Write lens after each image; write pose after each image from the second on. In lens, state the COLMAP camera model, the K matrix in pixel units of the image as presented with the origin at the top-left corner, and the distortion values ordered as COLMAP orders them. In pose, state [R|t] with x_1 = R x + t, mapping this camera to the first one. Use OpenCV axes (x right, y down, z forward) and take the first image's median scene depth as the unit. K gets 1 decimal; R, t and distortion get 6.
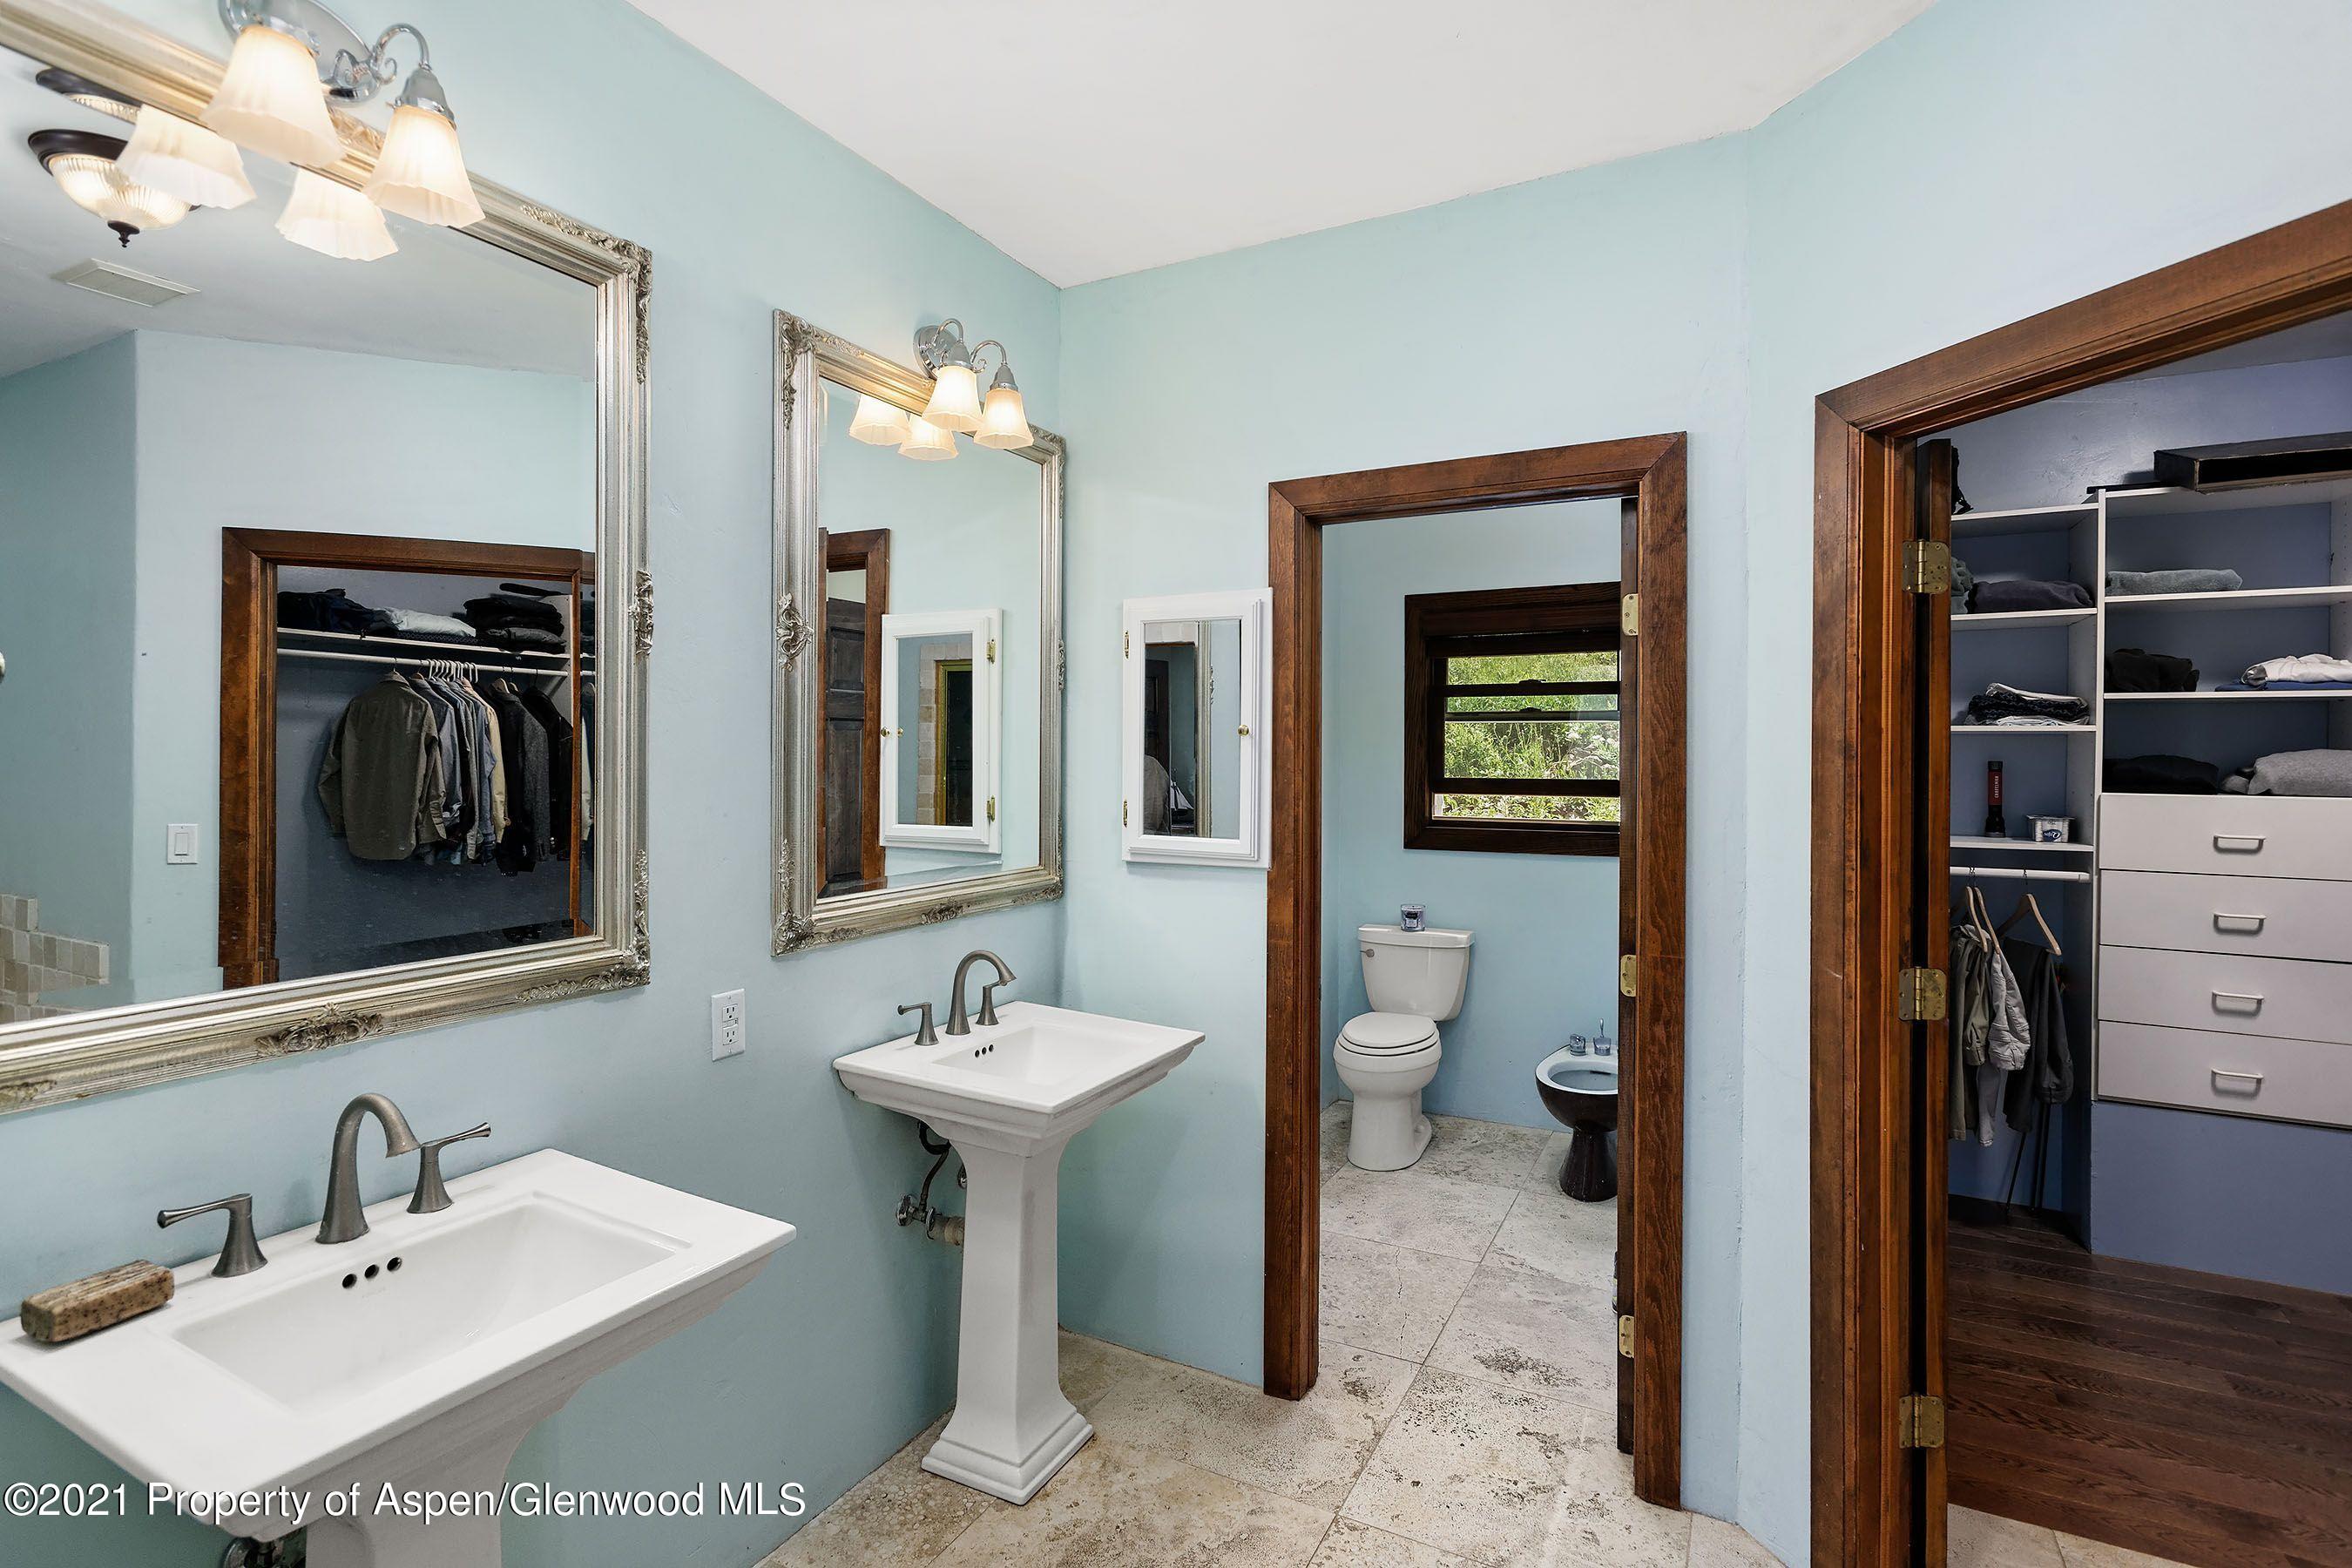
lens RADIAL K [[1110.8, 0, 1176.1], [0, 1110.8, 763.8], [0, 0, 1]] dist [-0.002359, 0.000948]
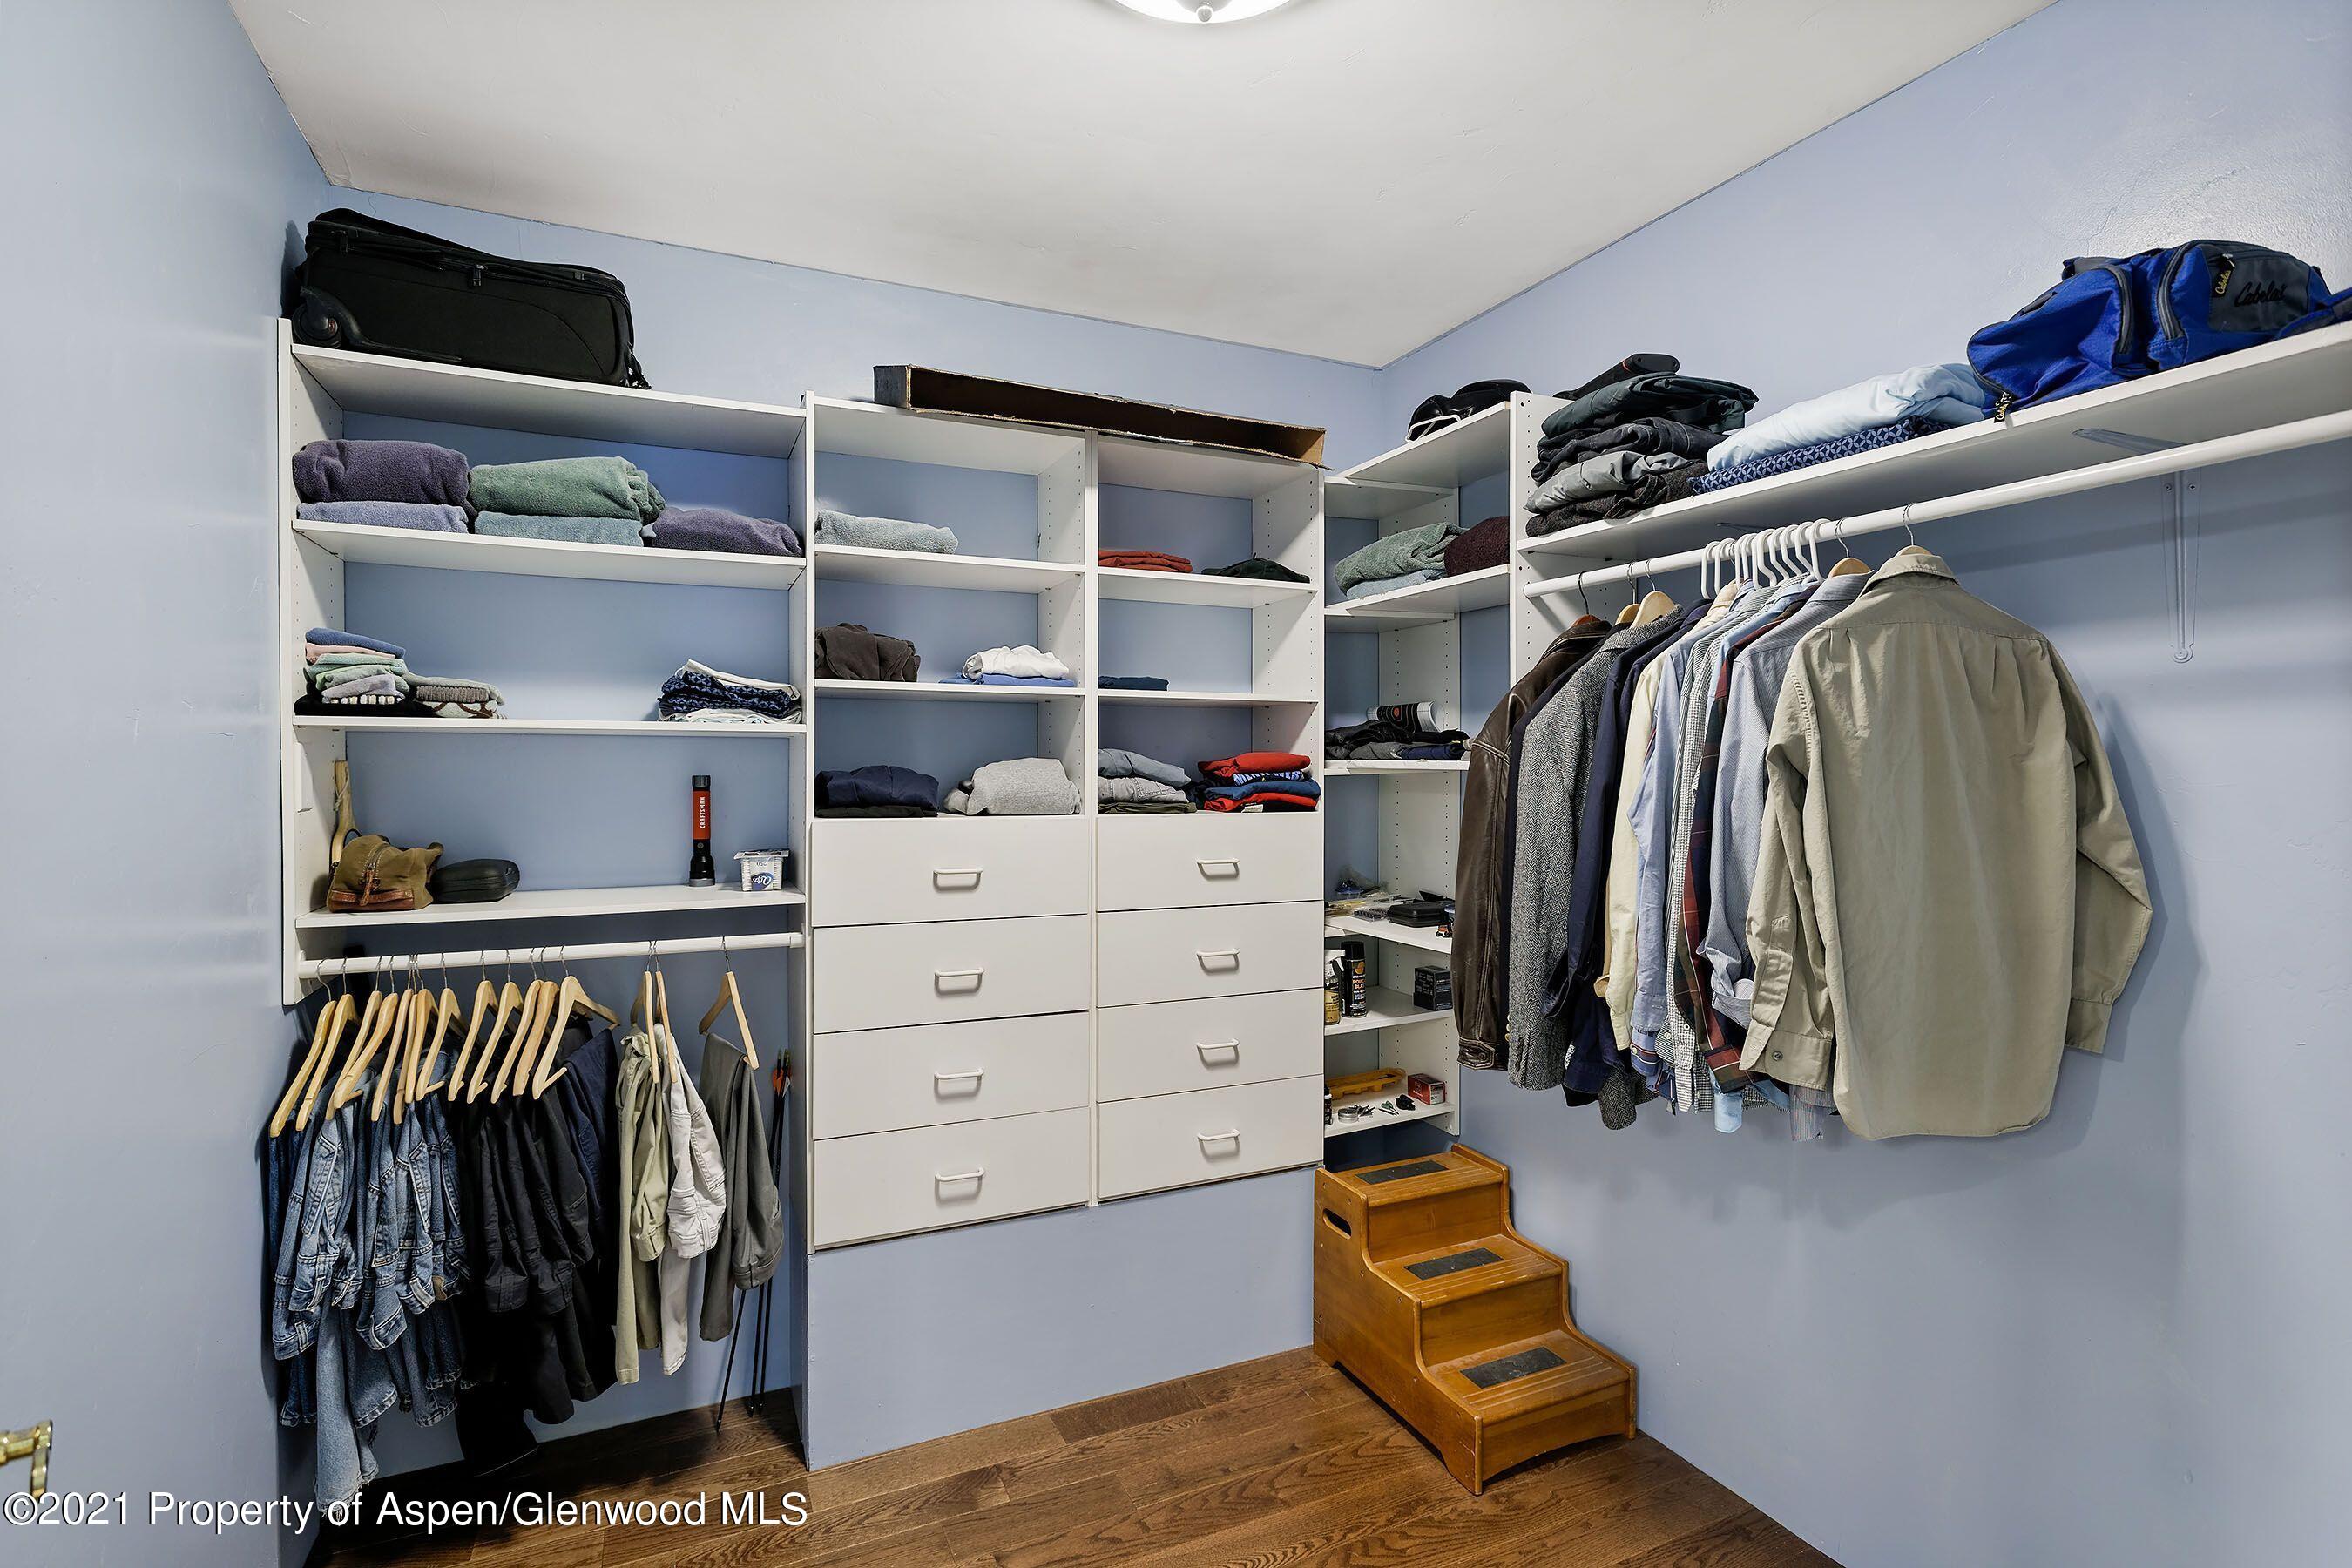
lens RADIAL K [[1110.8, 0, 1176.1], [0, 1110.8, 763.8], [0, 0, 1]] dist [-0.002359, 0.000948]
pose [[0.602041, -0.006881, 0.798436, 0.403601], [0.008000, 0.999965, 0.002585, -0.009551], [-0.798425, 0.004832, 0.602074, 0.384158]]
